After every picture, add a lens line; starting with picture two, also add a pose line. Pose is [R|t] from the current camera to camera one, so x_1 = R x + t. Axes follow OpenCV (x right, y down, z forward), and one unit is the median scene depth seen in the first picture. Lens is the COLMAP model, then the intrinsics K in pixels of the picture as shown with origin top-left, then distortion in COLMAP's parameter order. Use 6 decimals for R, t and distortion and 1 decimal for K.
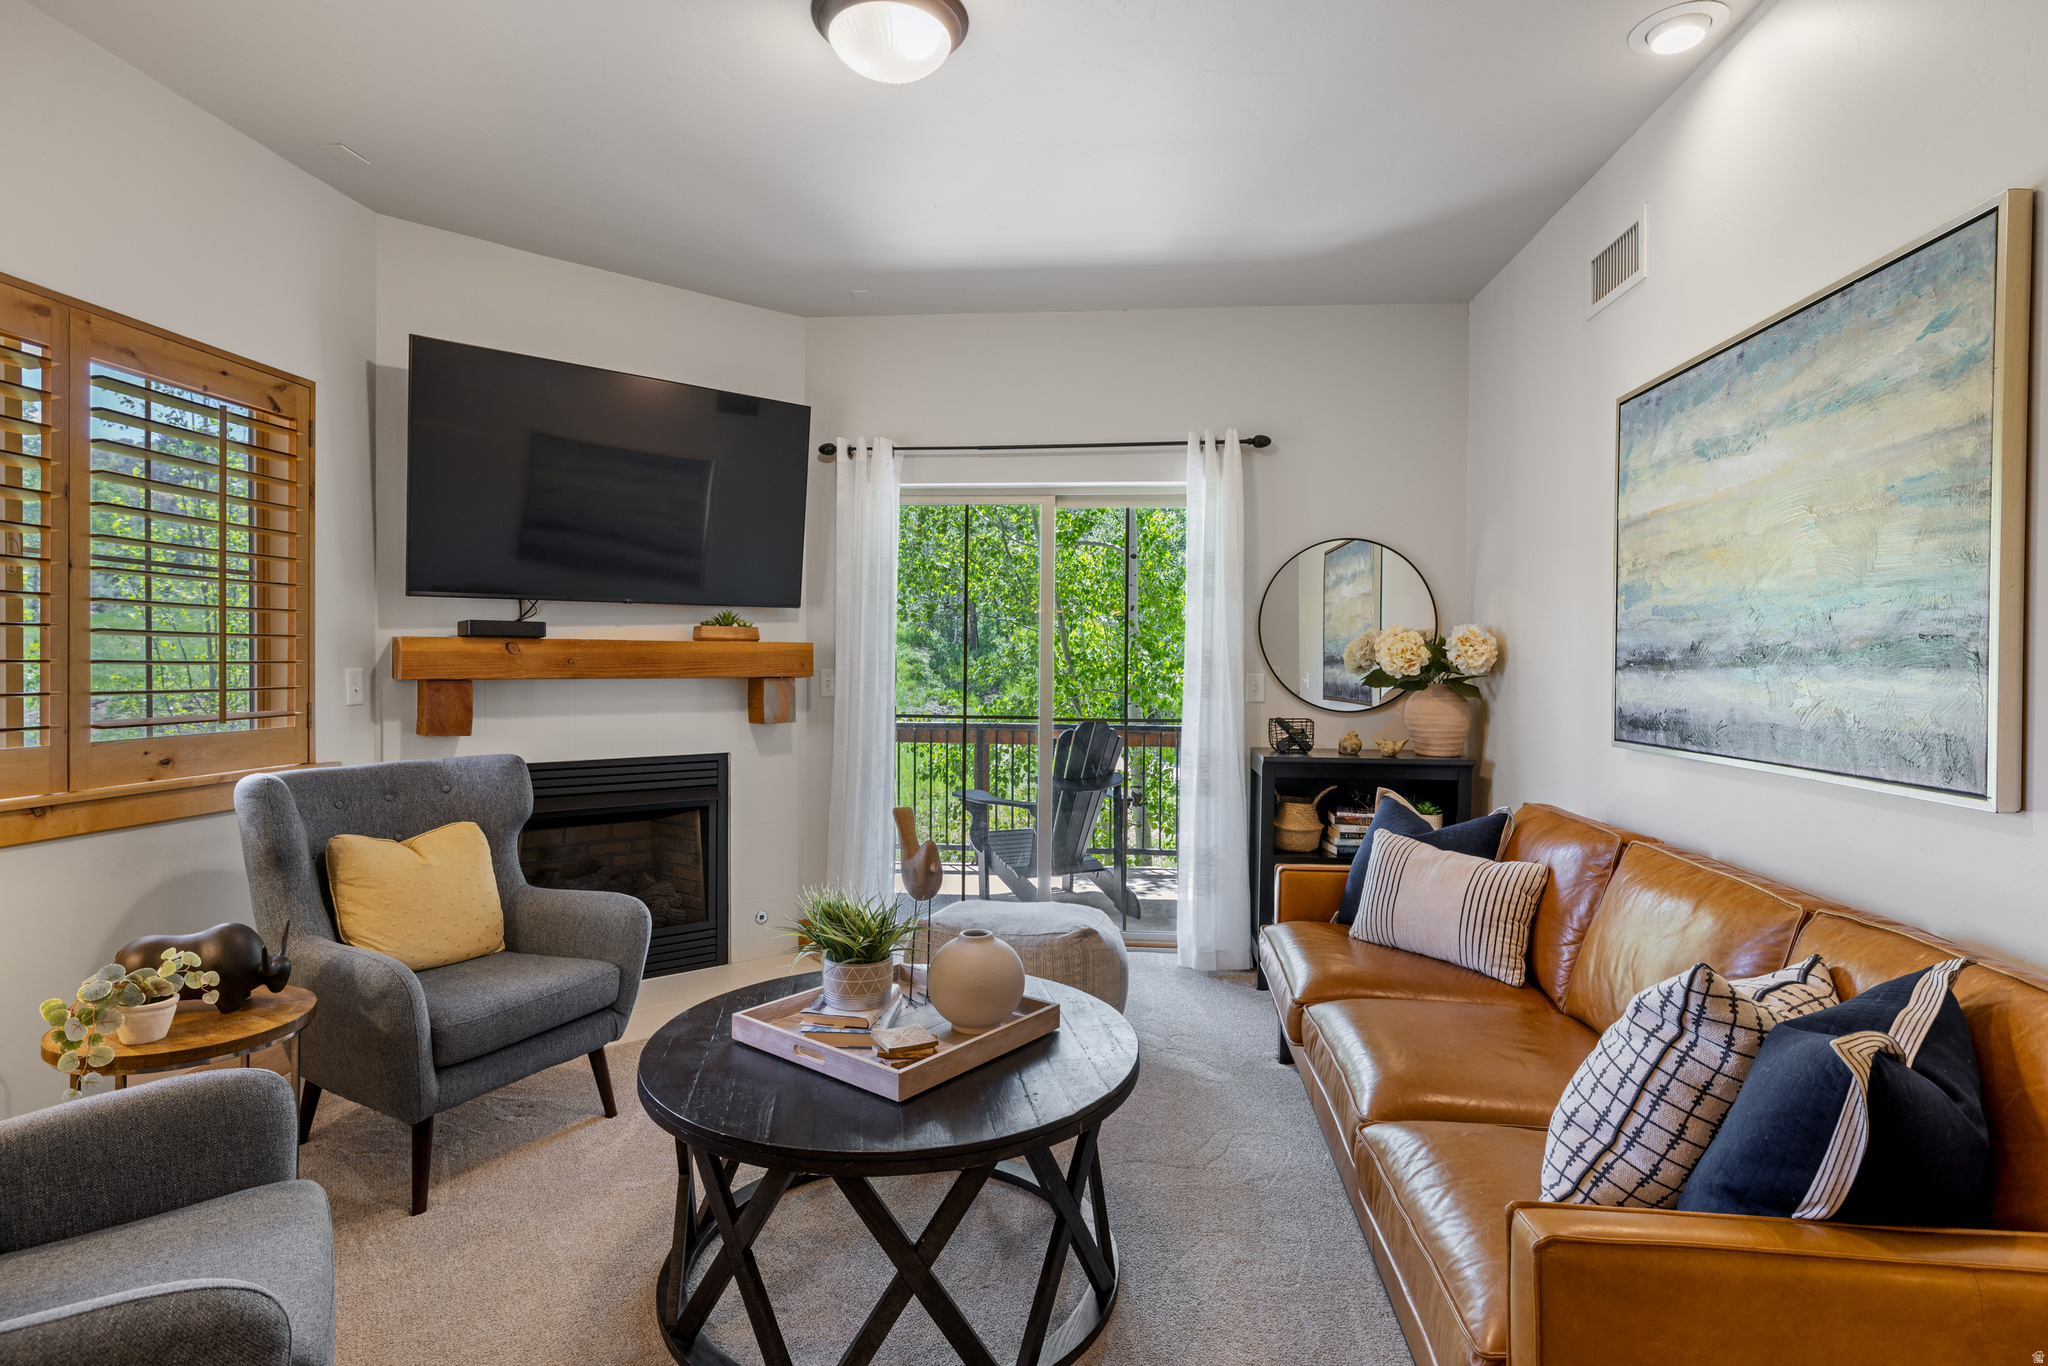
lens RADIAL K [[1022.0, 0, 1013.7], [0, 1022.0, 671.1], [0, 0, 1]] dist [-0.005728, 0.001063]
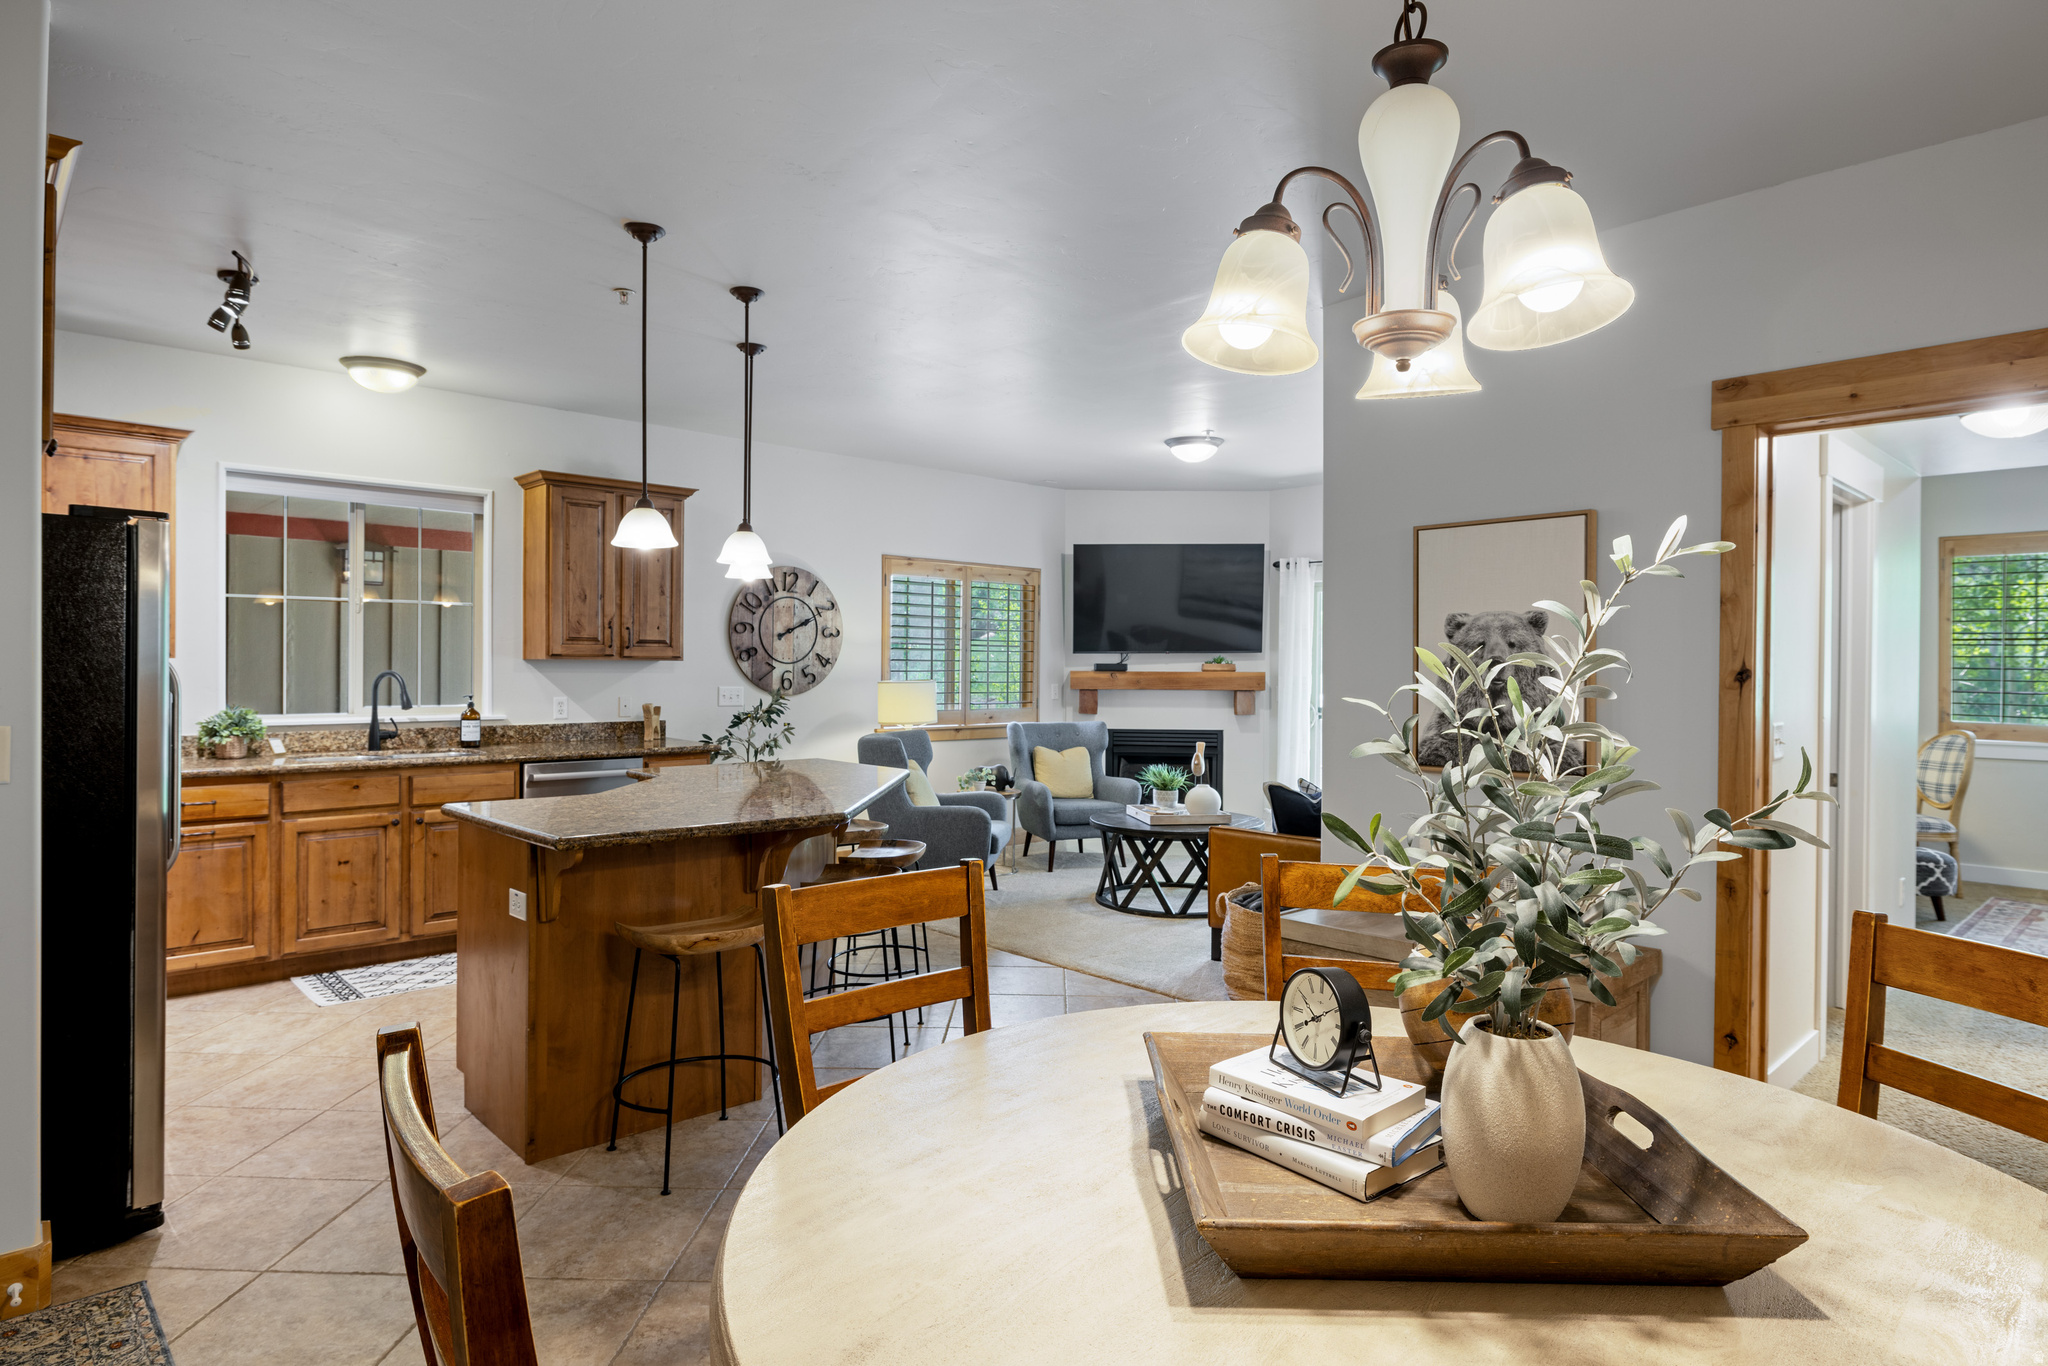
lens RADIAL K [[1120.7, 0, 1021.0], [0, 1120.7, 683.8], [0, 0, 1]] dist [-0.001079, 0.000801]
pose [[0.755239, 0.010821, -0.655361, 1.038383], [-0.008438, 0.999941, 0.006786, -0.021444], [0.655396, 0.000405, 0.755286, -1.059584]]
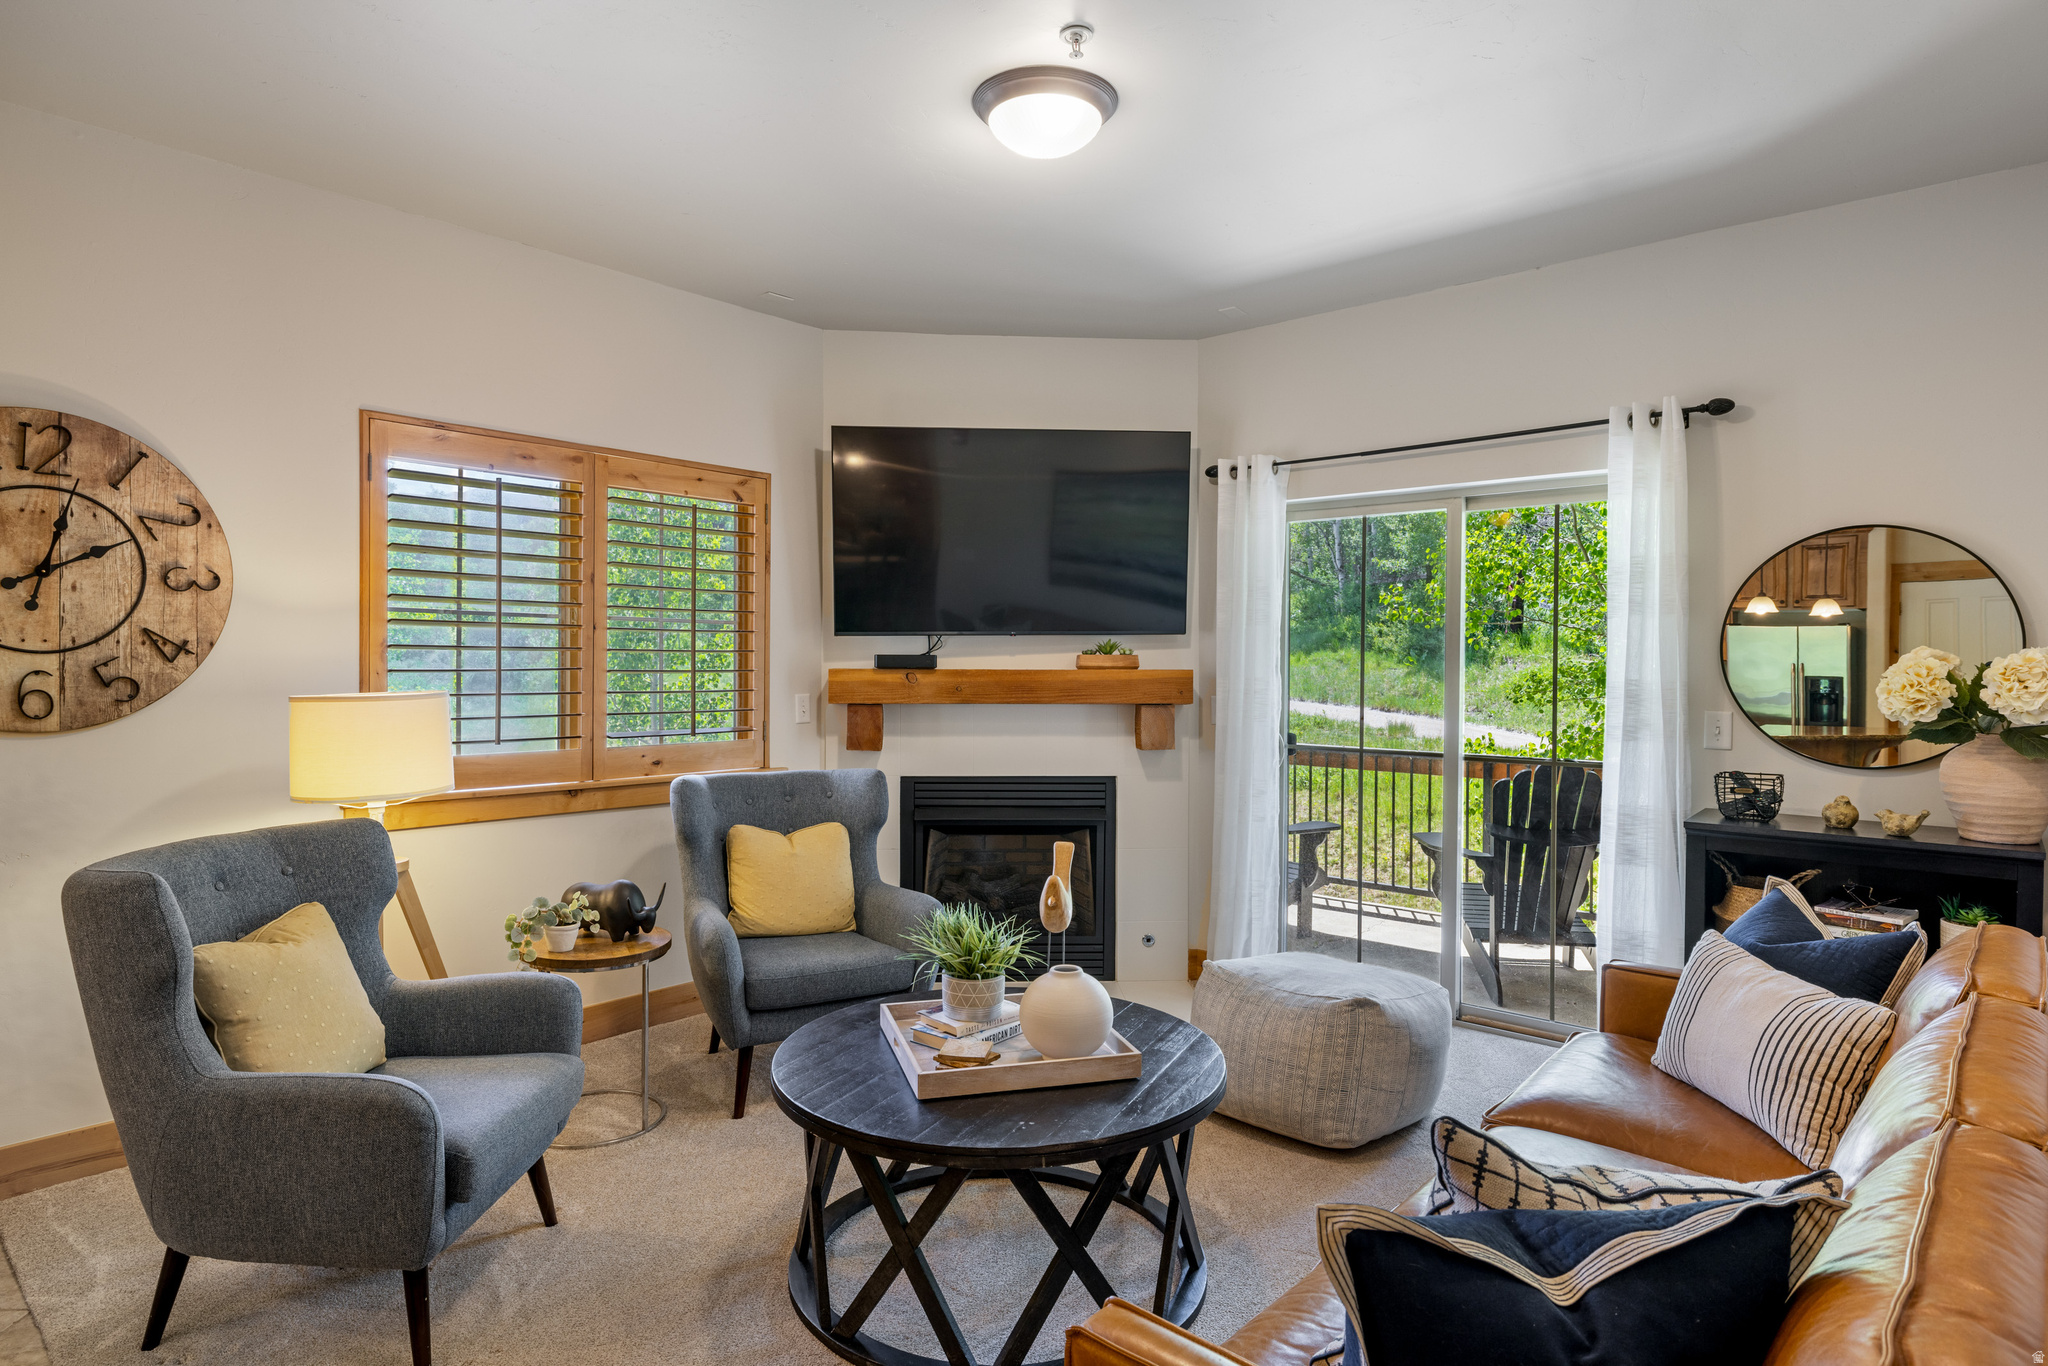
lens RADIAL K [[1120.7, 0, 1018.5], [0, 1120.7, 674.3], [0, 0, 1]] dist [-0.001079, 0.000801]
pose [[0.813503, 0.004504, -0.581544, 0.390523], [-0.005294, 0.999986, 0.000340, -0.029930], [0.581537, 0.002803, 0.813515, 0.024587]]
